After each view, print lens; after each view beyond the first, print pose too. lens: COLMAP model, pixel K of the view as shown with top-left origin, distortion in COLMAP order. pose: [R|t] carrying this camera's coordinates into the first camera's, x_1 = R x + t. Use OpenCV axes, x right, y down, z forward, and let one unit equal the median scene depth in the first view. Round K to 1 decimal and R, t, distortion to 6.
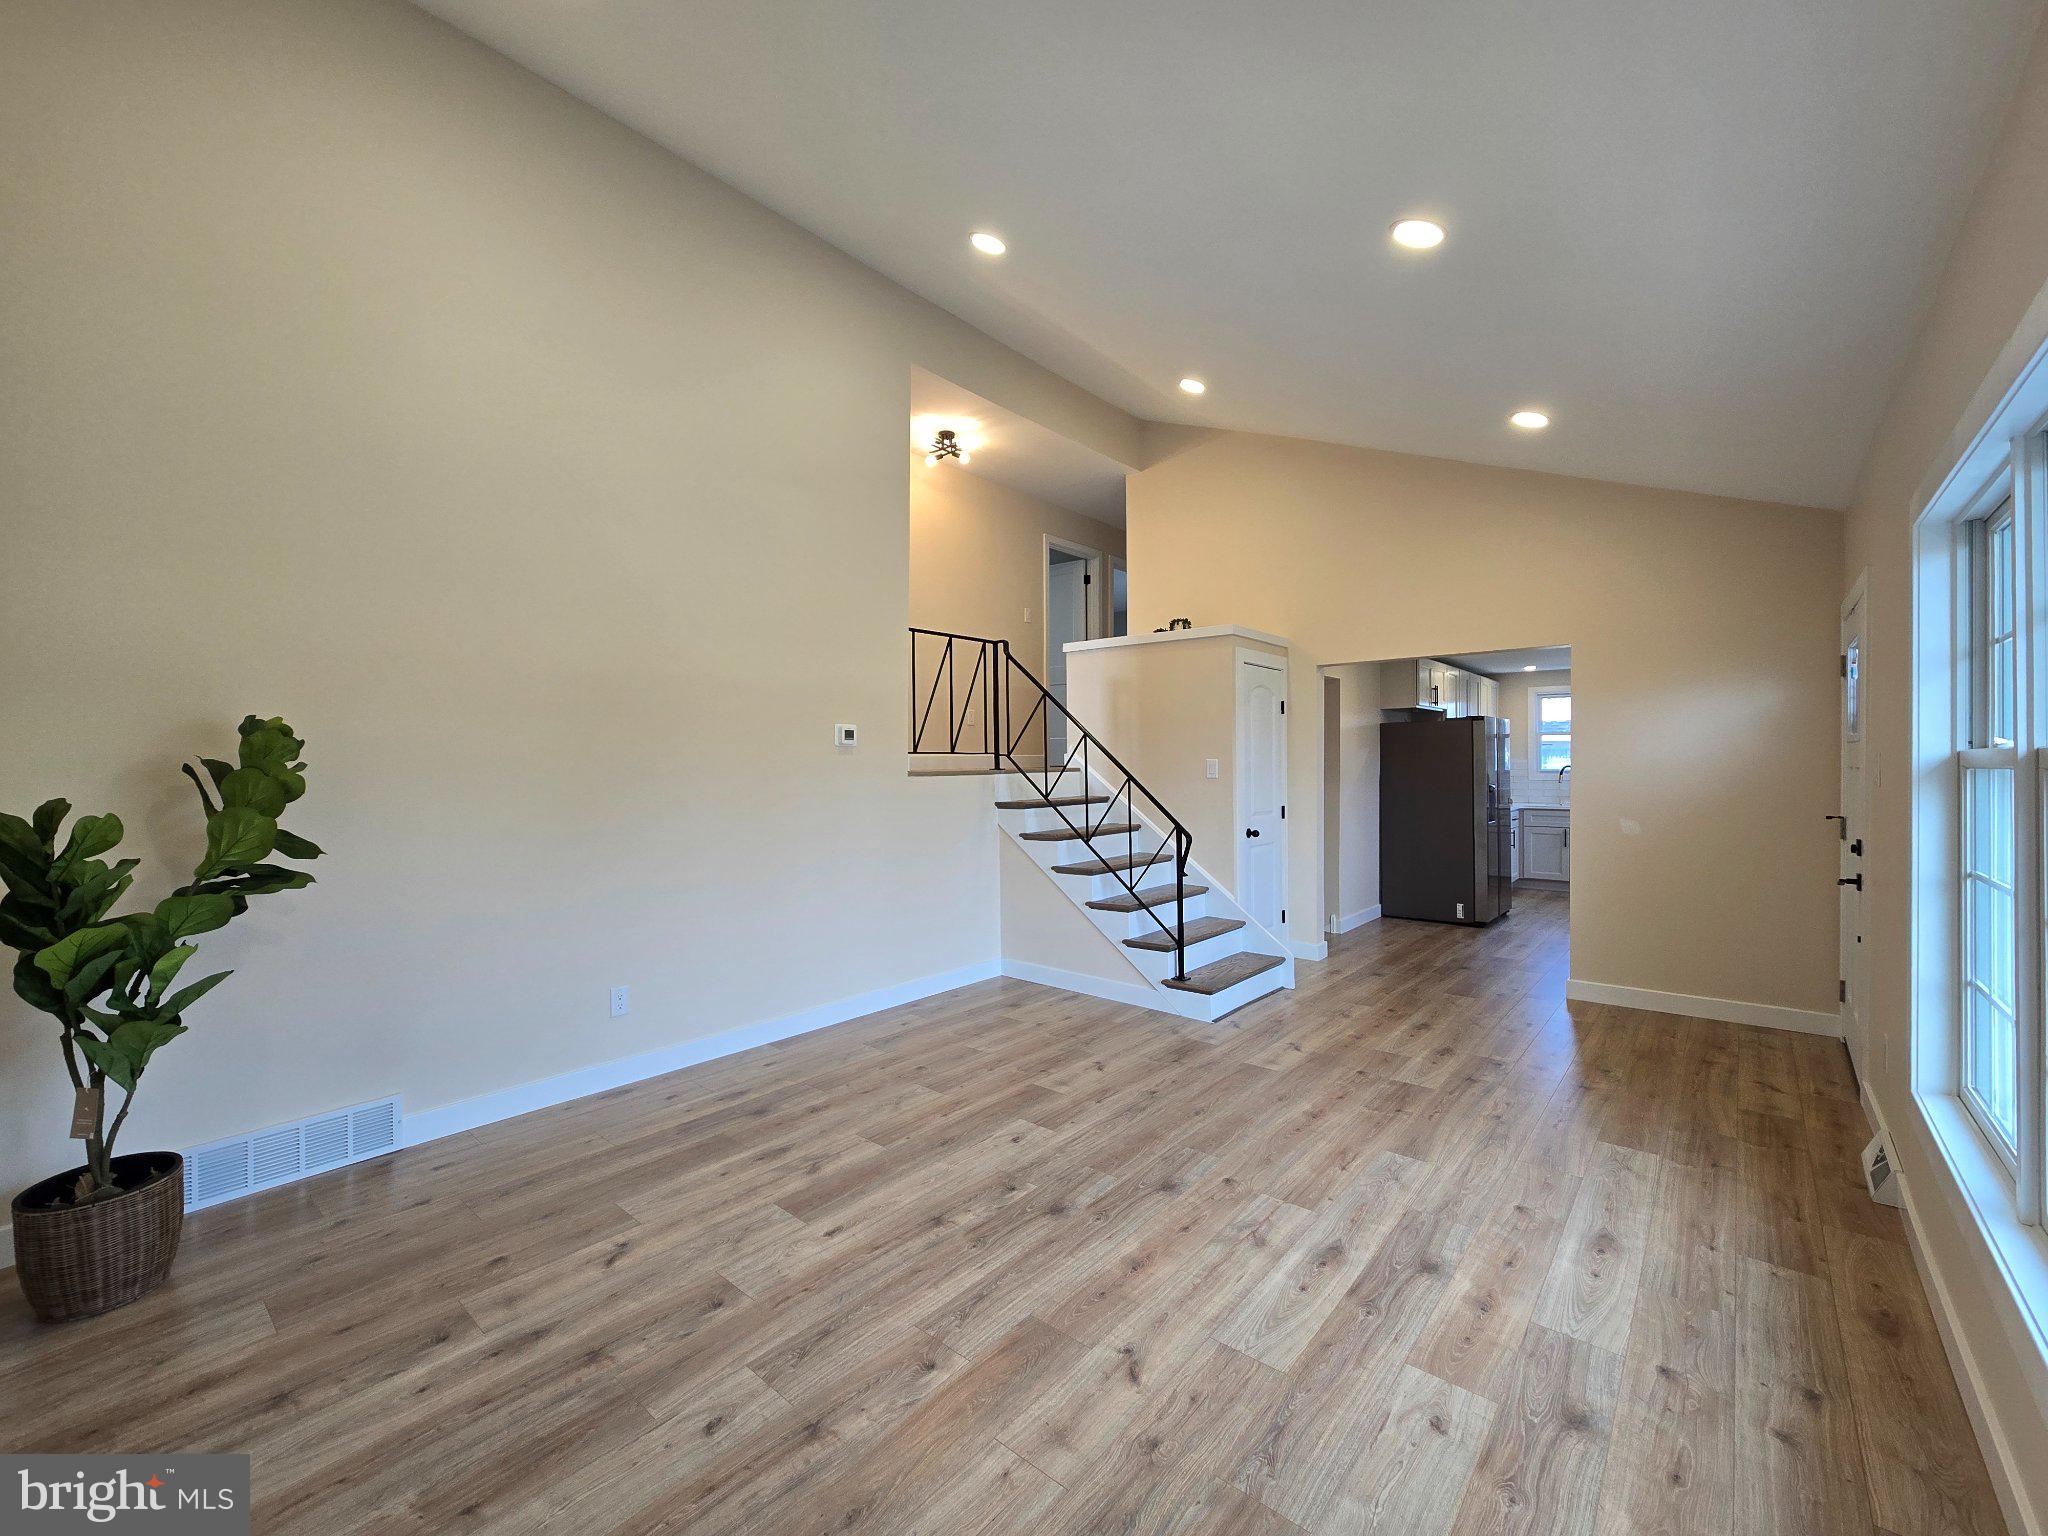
lens RADIAL K [[845.8, 0, 1008.5], [0, 845.8, 752.6], [0, 0, 1]] dist [-0.003823, 0.001567]
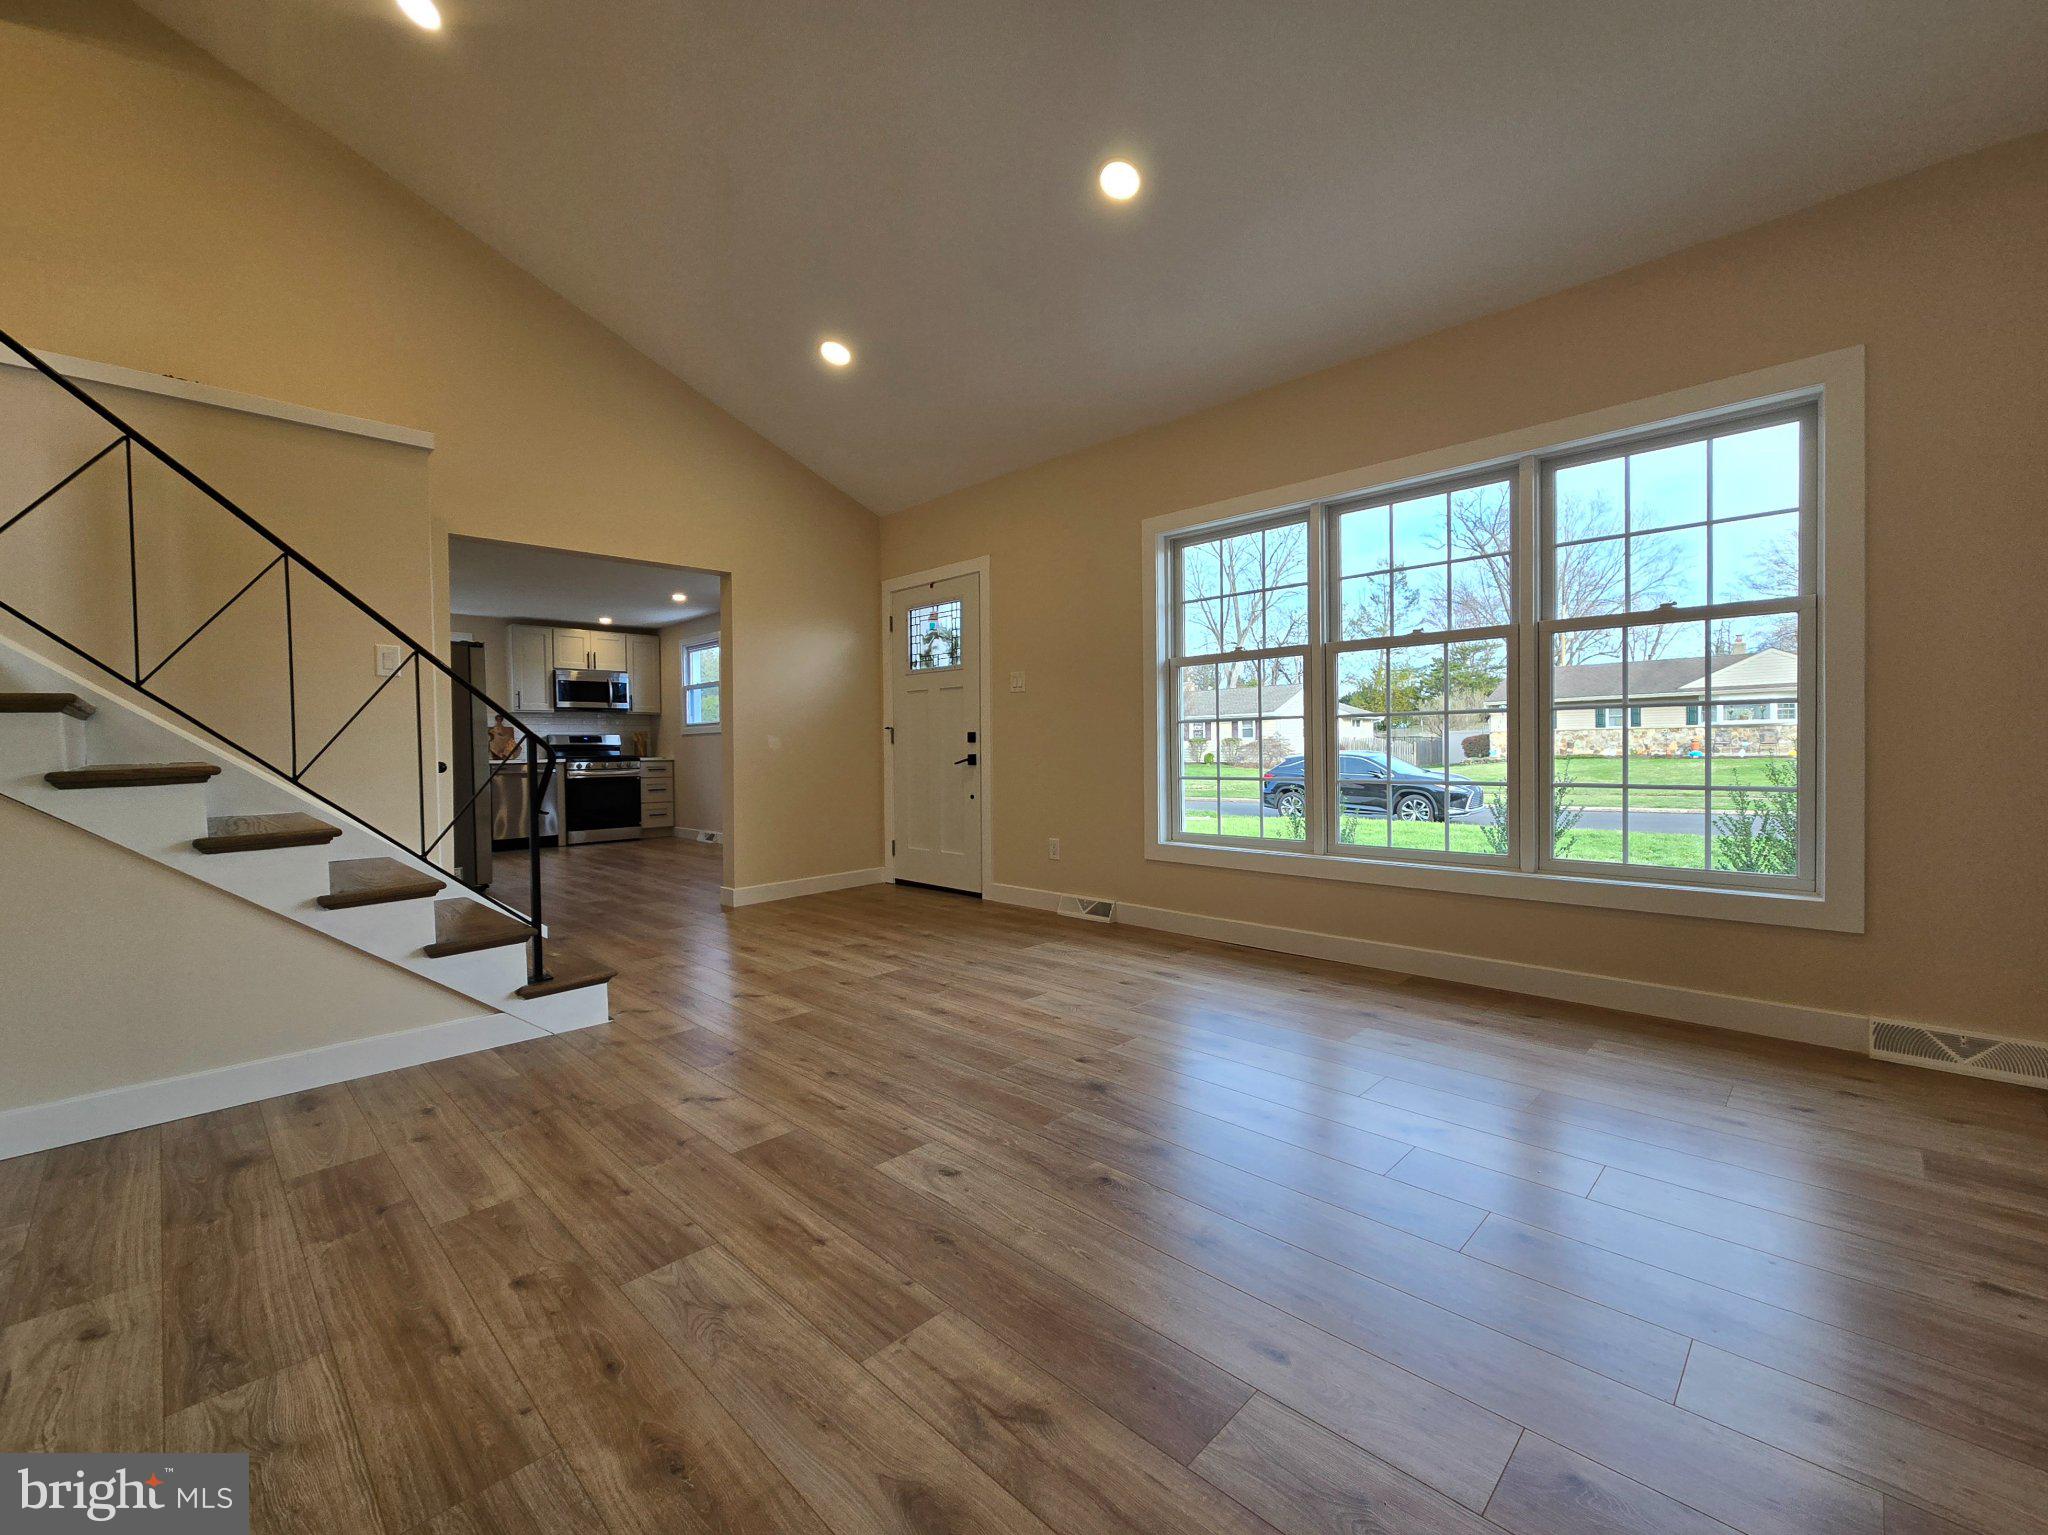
lens RADIAL K [[845.8, 0, 1027.2], [0, 845.8, 782.3], [0, 0, 1]] dist [-0.003823, 0.001567]
pose [[0.061147, -0.041504, 0.997266, -0.618395], [0.006136, 0.999132, 0.041205, 0.152146], [-0.998110, 0.003599, 0.061348, 0.939242]]
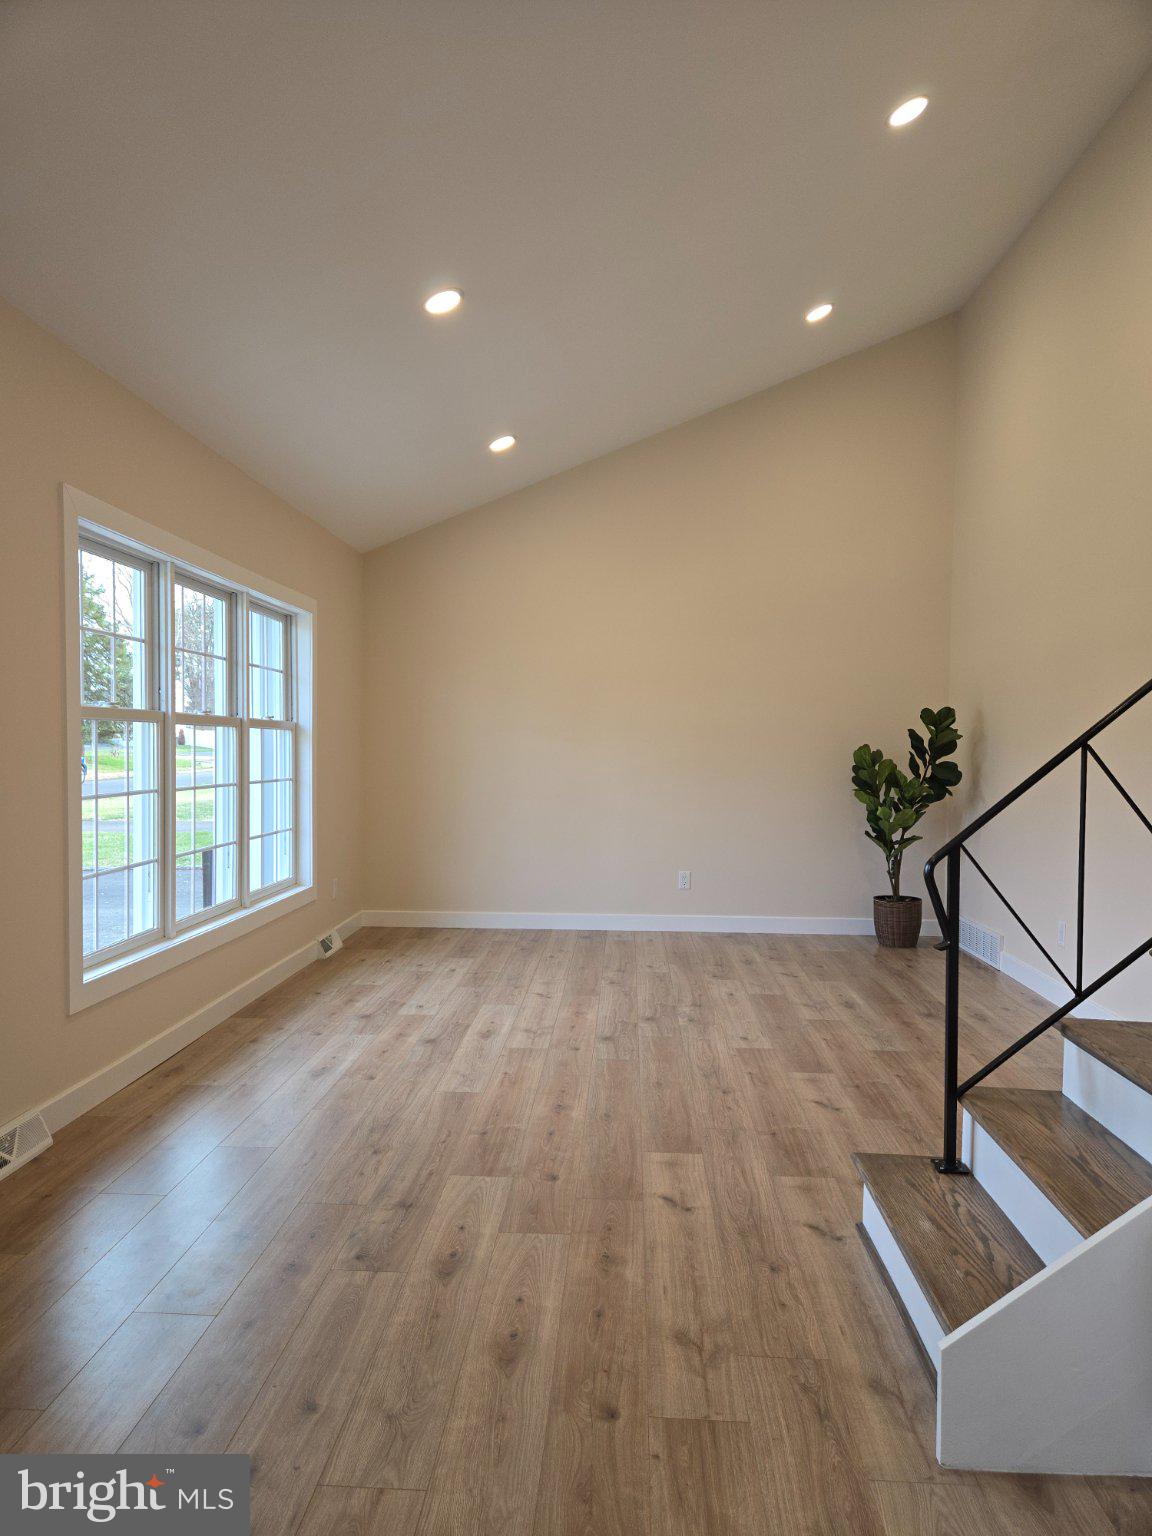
lens RADIAL K [[1035.5, 0, 561.0], [0, 1035.5, 772.9], [0, 0, 1]] dist [0.046054, -0.049750]
pose [[-0.799049, 0.012505, -0.601136, 1.139440], [0.000861, 0.999806, 0.019655, 0.055583], [0.601265, 0.015187, -0.798905, 2.092708]]
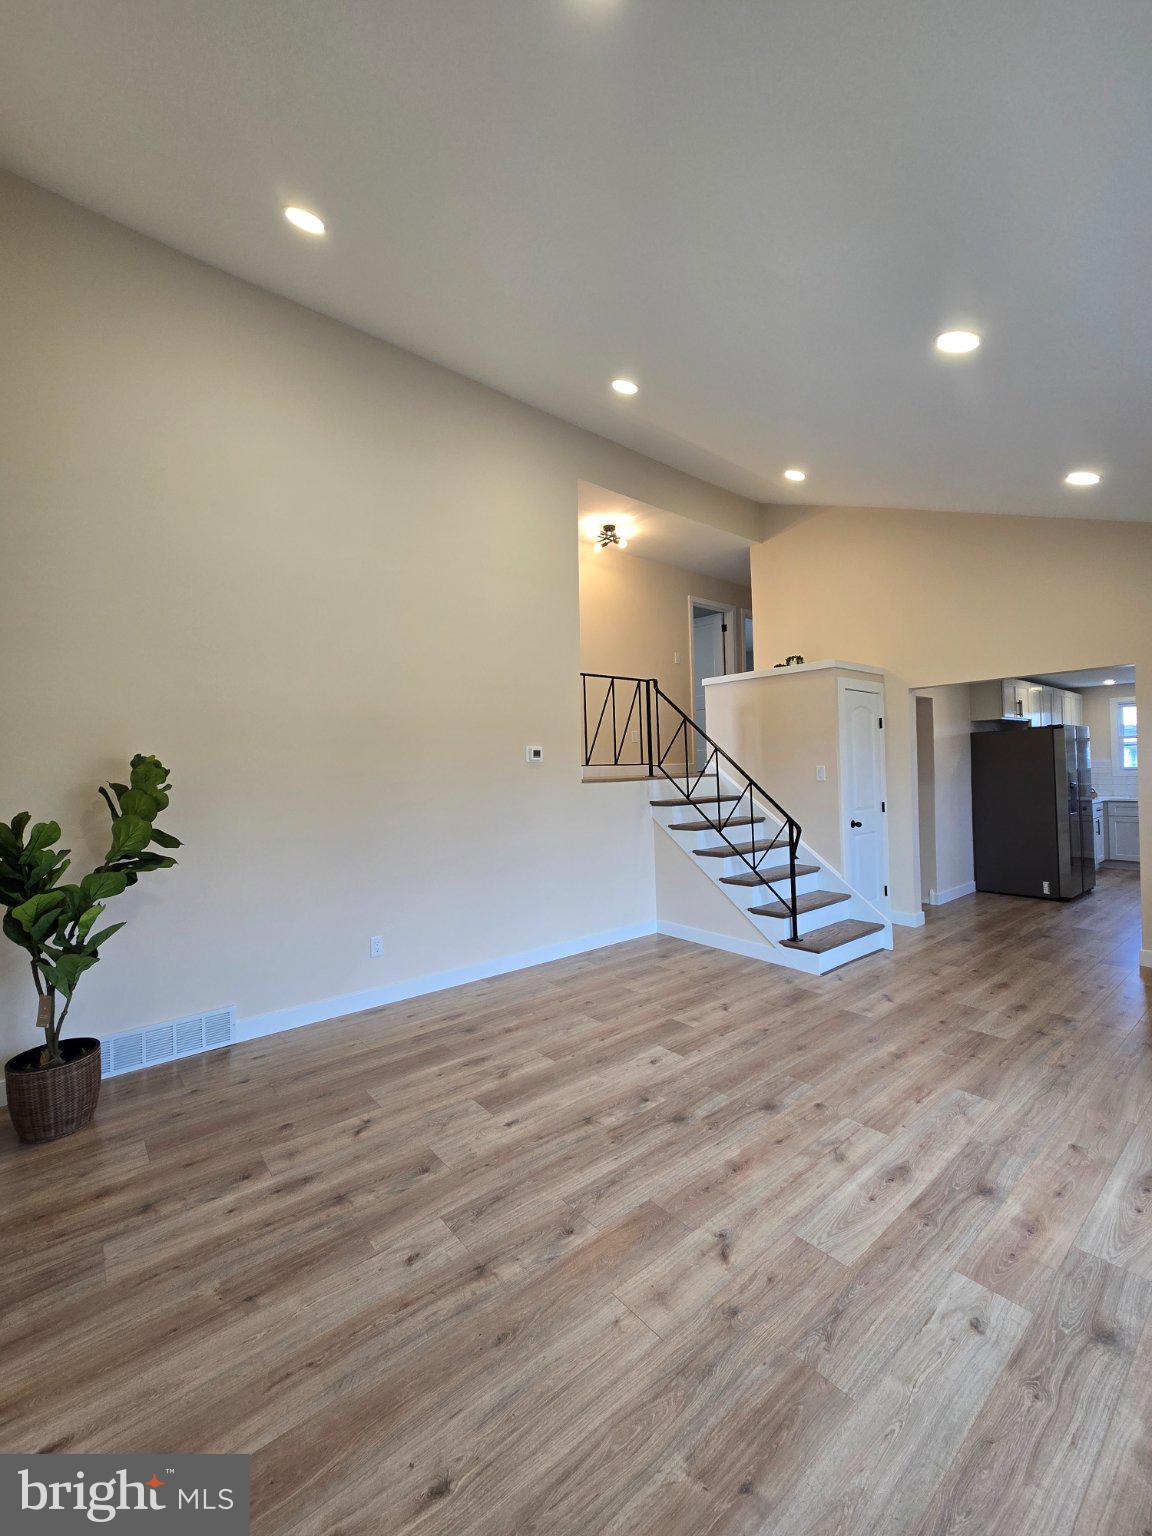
lens RADIAL K [[634.3, 0, 573.4], [0, 634.3, 755.1], [0, 0, 1]] dist [-0.003823, 0.001567]
pose [[0.985632, -0.020457, -0.167666, 0.063612], [0.019469, 0.999782, -0.007535, -0.016082], [0.167784, 0.004162, 0.985815, 0.001819]]
